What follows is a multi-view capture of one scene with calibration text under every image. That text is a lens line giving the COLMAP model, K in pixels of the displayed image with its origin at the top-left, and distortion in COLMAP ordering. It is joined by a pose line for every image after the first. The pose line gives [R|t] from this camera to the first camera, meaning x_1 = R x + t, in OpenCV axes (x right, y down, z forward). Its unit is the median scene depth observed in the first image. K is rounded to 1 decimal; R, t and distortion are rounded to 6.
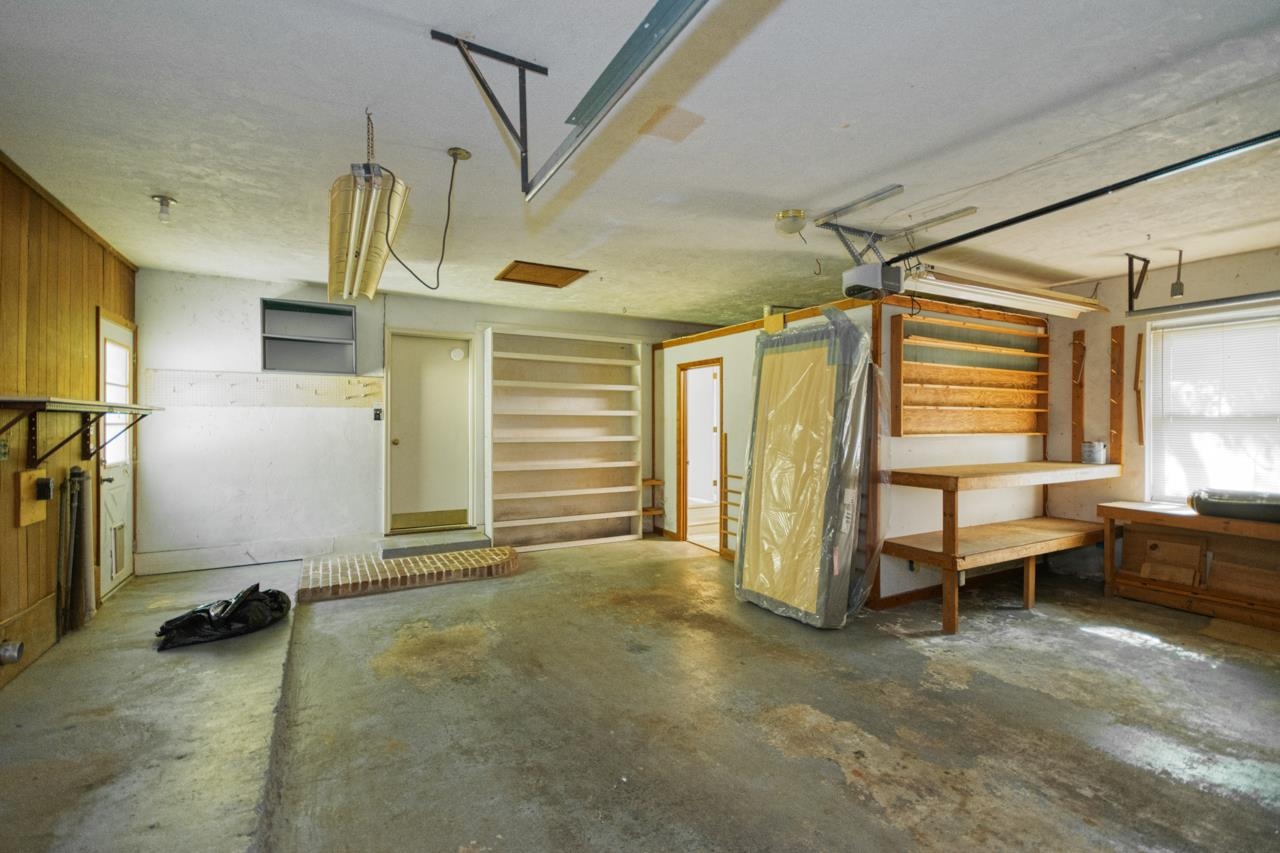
lens RADIAL K [[568.8, 0, 640.0], [0, 568.8, 426.5], [0, 0, 1]] dist [0.032235, -0.016723]
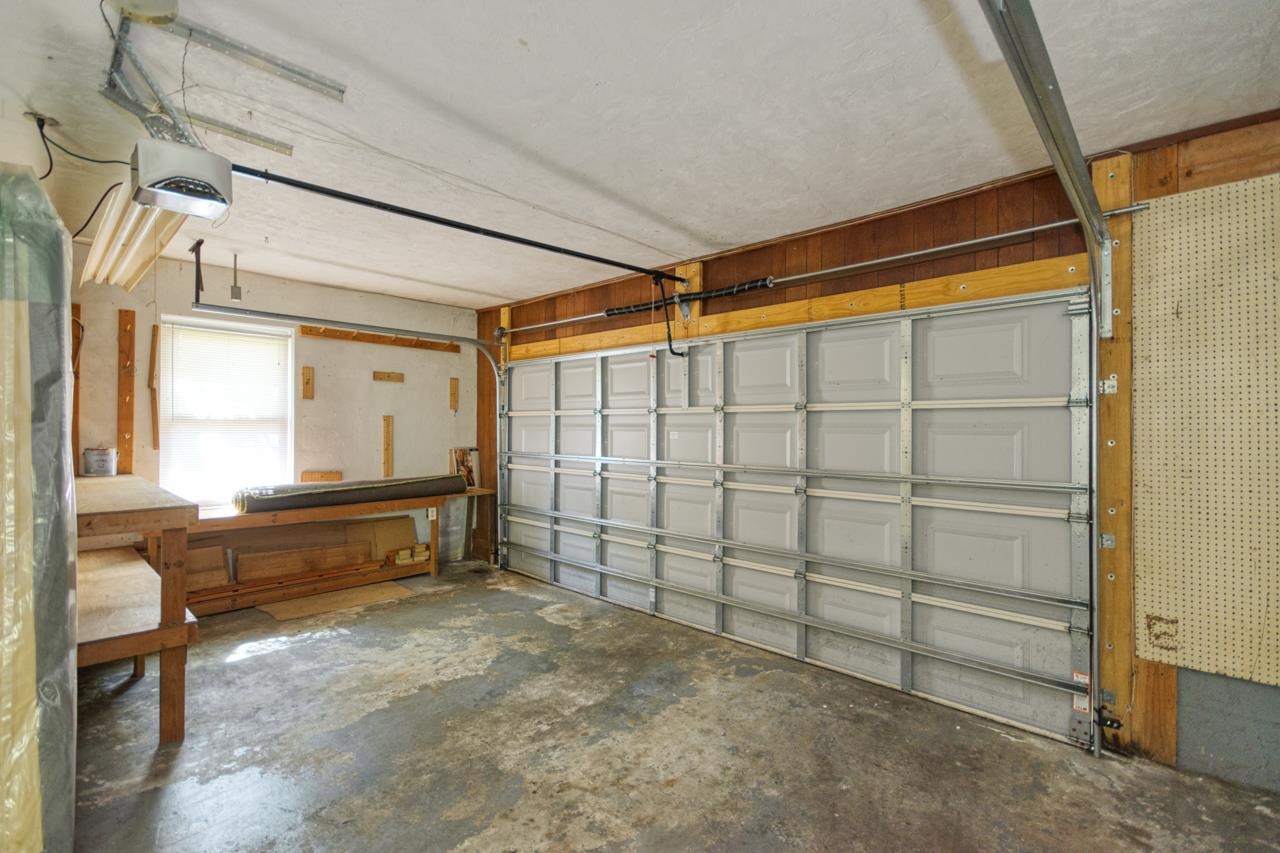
lens RADIAL K [[568.8, 0, 640.0], [0, 568.8, 426.5], [0, 0, 1]] dist [0.032235, -0.016723]
pose [[-0.313776, -0.000761, 0.949497, -0.292924], [-0.000710, 1.000000, 0.000567, -0.006997], [-0.949497, -0.000496, -0.313777, 0.766783]]
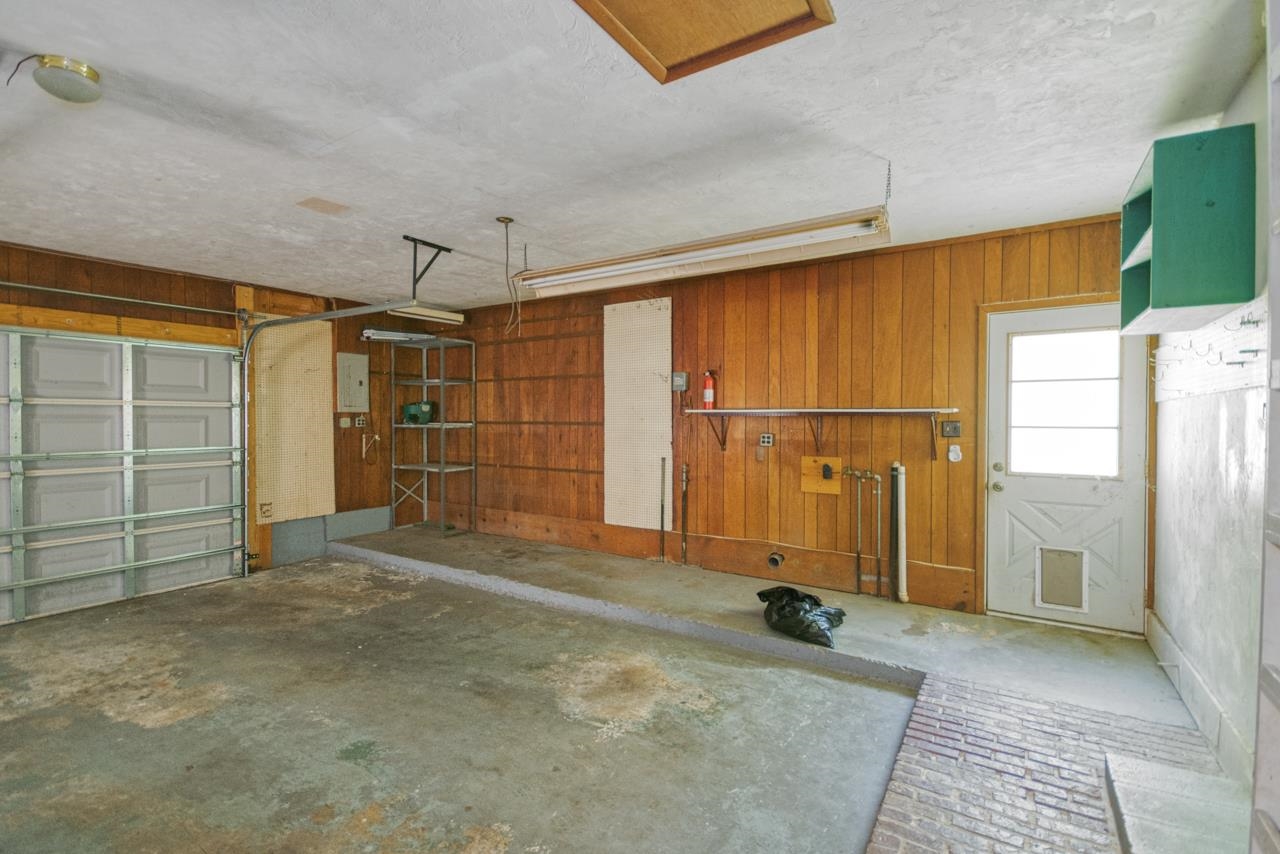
lens RADIAL K [[568.8, 0, 640.0], [0, 568.8, 427.0], [0, 0, 1]] dist [0.032235, -0.016723]
pose [[-0.881429, 0.002003, -0.472313, 0.025485], [-0.008327, 0.999770, 0.019779, -0.020588], [0.472244, 0.021367, -0.881209, 1.809801]]
